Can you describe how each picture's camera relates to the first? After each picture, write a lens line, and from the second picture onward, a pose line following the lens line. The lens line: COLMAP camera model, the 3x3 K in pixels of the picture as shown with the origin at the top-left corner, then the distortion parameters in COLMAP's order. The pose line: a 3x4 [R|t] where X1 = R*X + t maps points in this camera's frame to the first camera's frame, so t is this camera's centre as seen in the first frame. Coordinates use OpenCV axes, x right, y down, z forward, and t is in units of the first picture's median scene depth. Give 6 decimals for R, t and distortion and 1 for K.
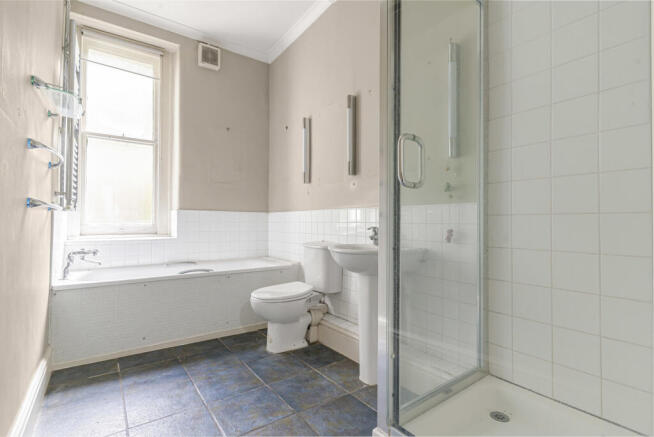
lens RADIAL K [[313.1, 0, 321.6], [0, 313.1, 216.7], [0, 0, 1]] dist [-0.000255, -0.000562]
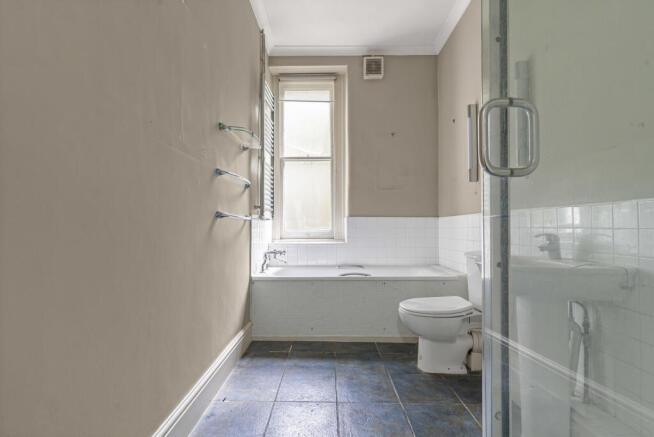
lens RADIAL K [[313.1, 0, 325.1], [0, 313.1, 223.9], [0, 0, 1]] dist [-0.000255, -0.000562]
pose [[0.804615, -0.013961, -0.593633, 0.152639], [0.016190, 0.999868, -0.001569, 0.002686], [0.593576, -0.008348, 0.804735, 0.093520]]
